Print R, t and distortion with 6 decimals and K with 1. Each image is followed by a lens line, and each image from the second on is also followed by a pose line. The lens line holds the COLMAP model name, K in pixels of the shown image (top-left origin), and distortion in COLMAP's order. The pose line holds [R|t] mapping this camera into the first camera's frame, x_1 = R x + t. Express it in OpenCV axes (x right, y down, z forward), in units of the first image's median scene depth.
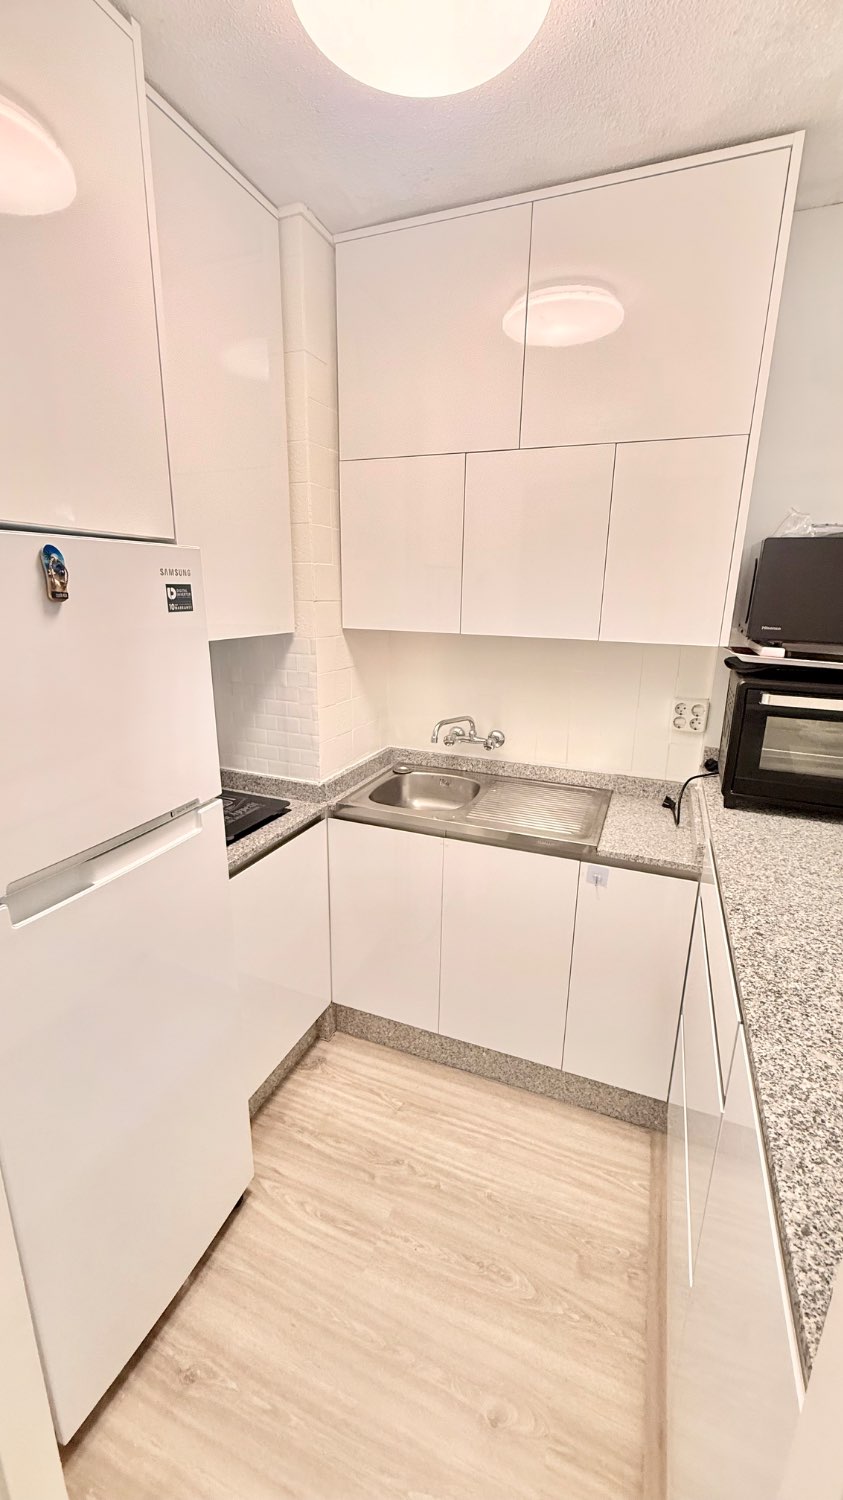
lens RADIAL K [[598.2, 0, 423.9], [0, 598.2, 745.9], [0, 0, 1]] dist [-0.000199, 0.000056]
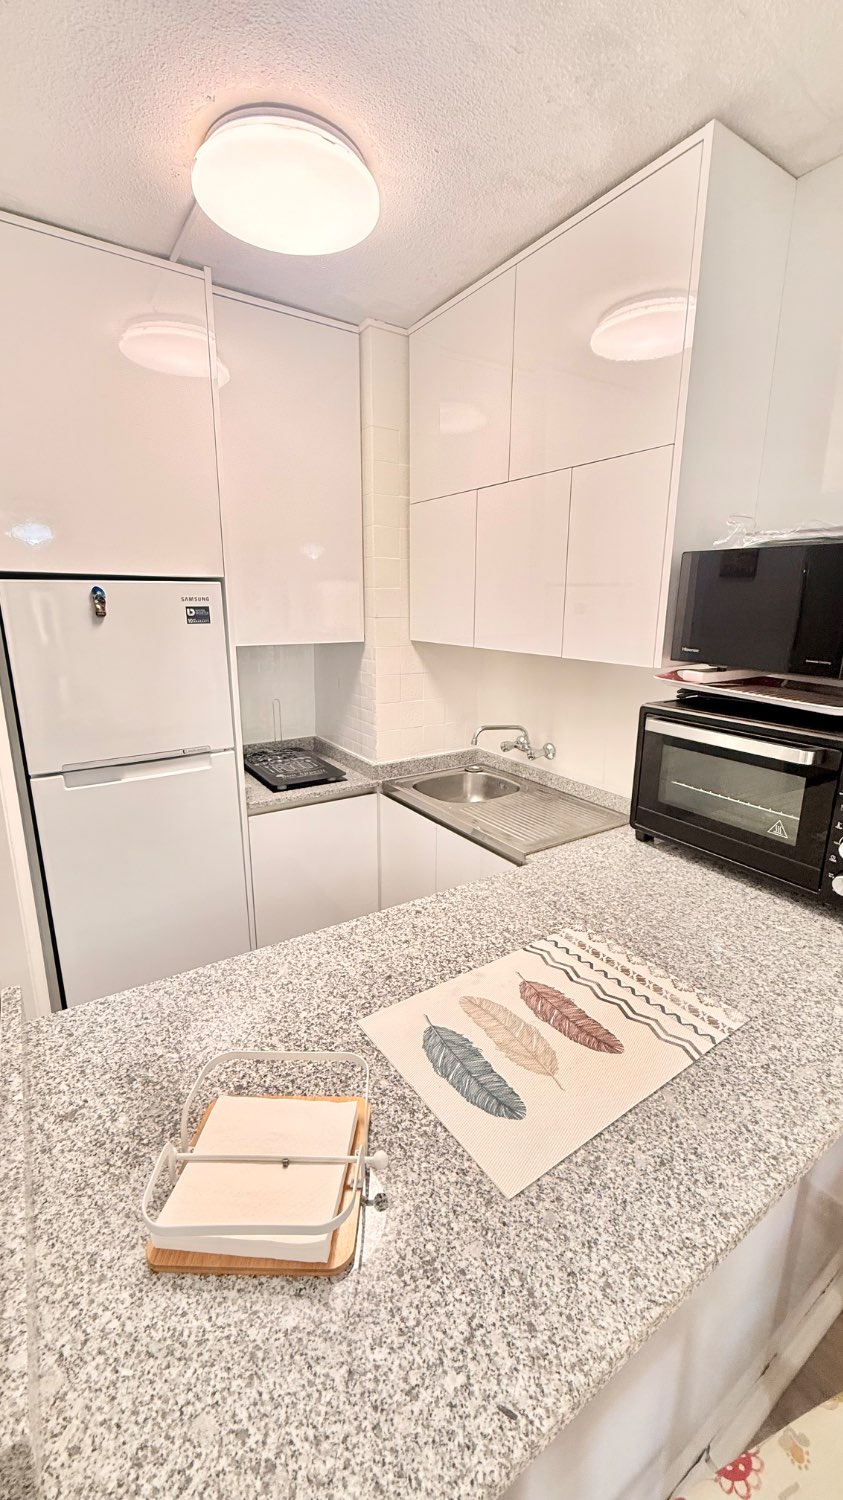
lens RADIAL K [[598.2, 0, 423.2], [0, 598.2, 745.8], [0, 0, 1]] dist [-0.000199, 0.000056]
pose [[0.822014, 0.124396, -0.555715, 0.666455], [-0.138824, 0.990183, 0.016304, -0.009490], [0.552288, 0.063745, 0.831213, 0.025213]]
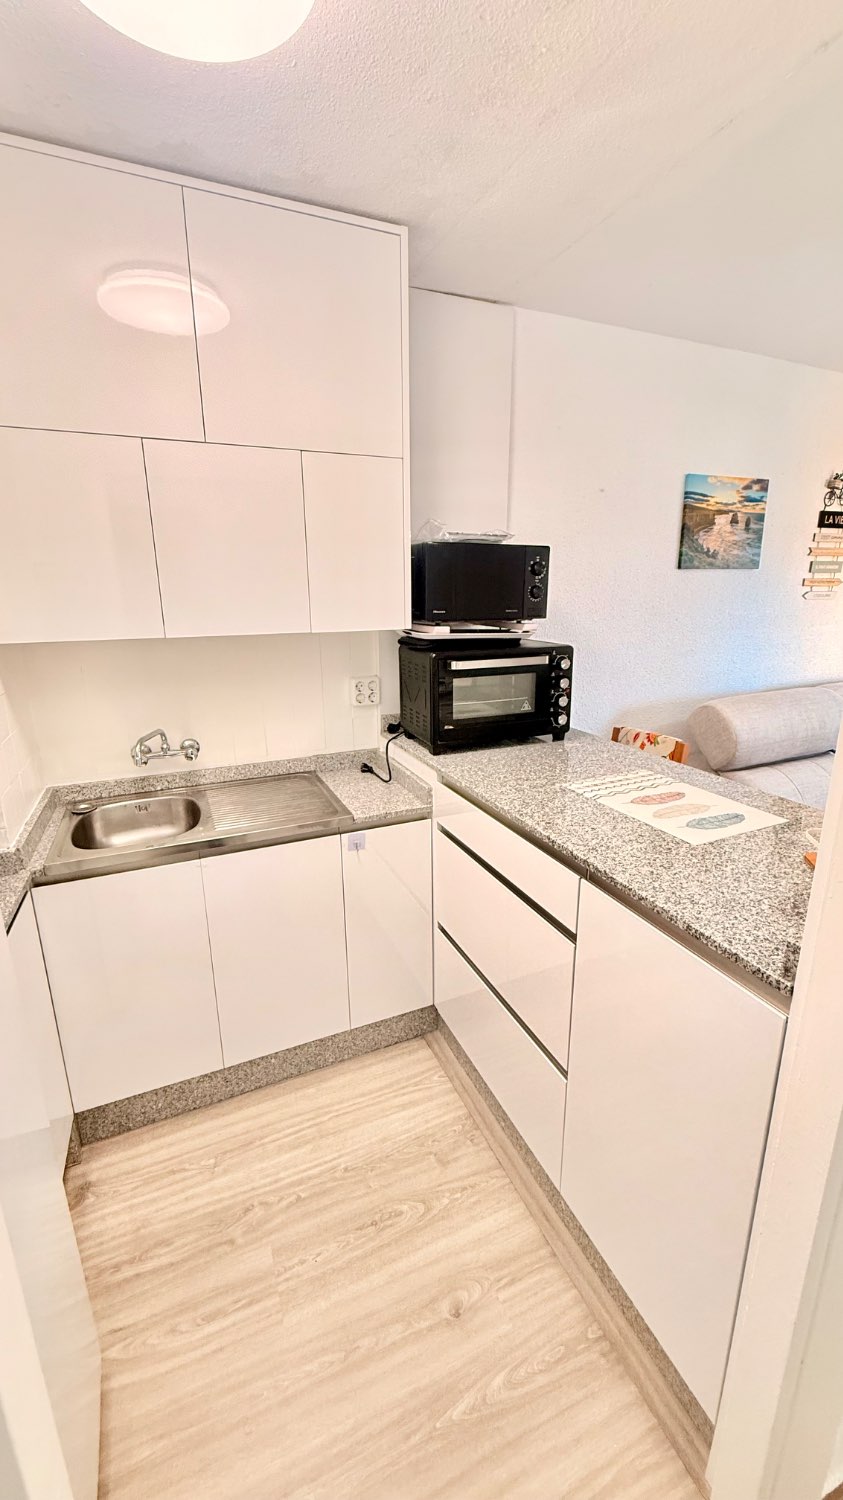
lens RADIAL K [[598.2, 0, 424.7], [0, 598.2, 745.1], [0, 0, 1]] dist [-0.000199, 0.000056]
pose [[0.704646, -0.205965, 0.679008, -0.329922], [0.202934, 0.975470, 0.085295, -0.027271], [-0.679920, 0.077691, 0.729159, 0.085195]]
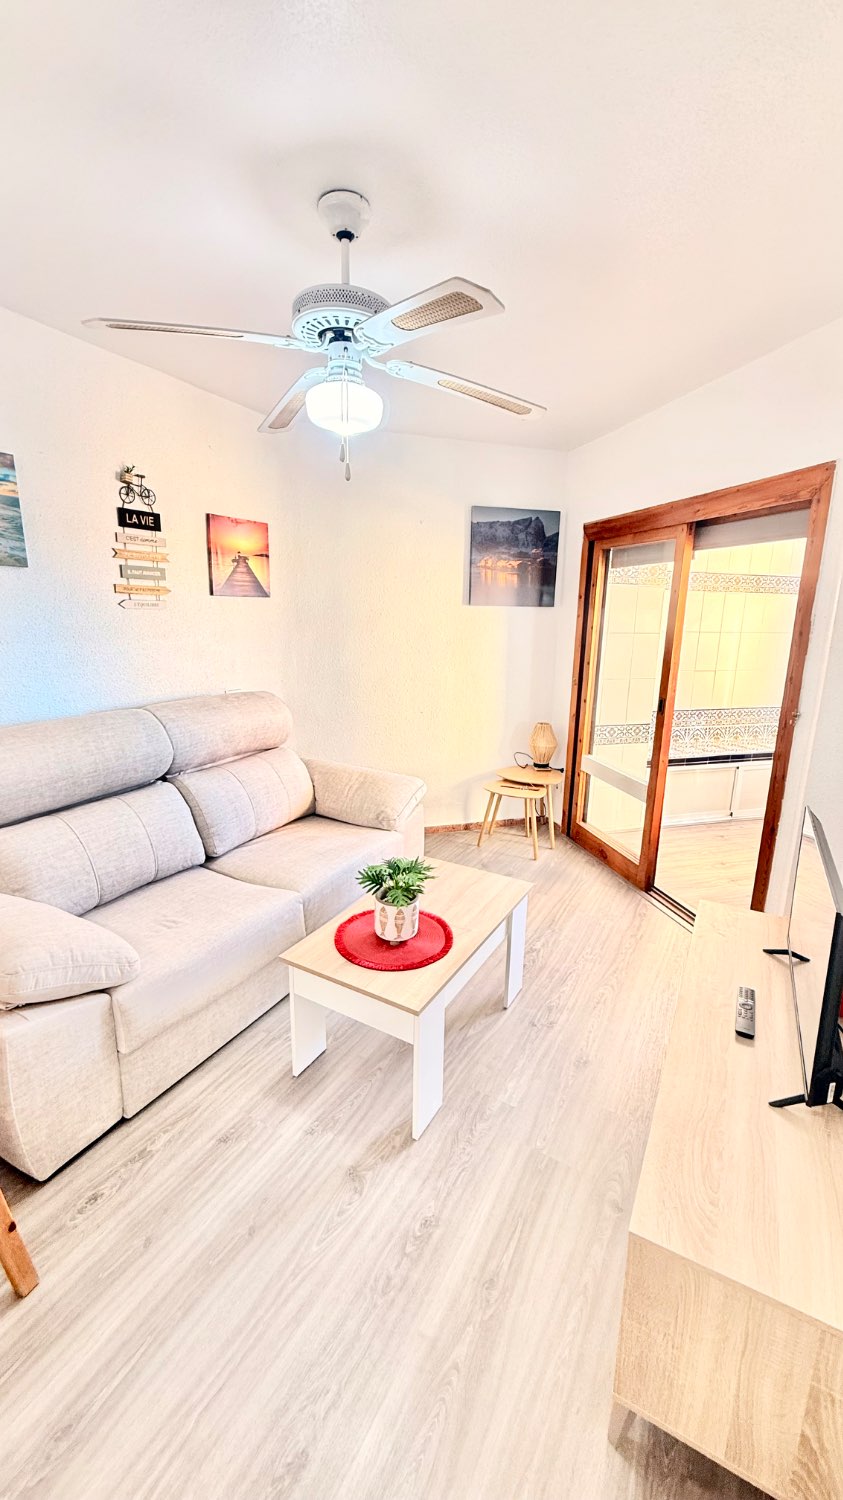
lens RADIAL K [[598.2, 0, 421.3], [0, 598.2, 744.0], [0, 0, 1]] dist [-0.000199, 0.000056]
pose [[0.128502, -0.232746, 0.964011, 0.319753], [0.236492, 0.951217, 0.198133, 0.146164], [-0.963098, 0.202521, 0.177276, -0.379944]]
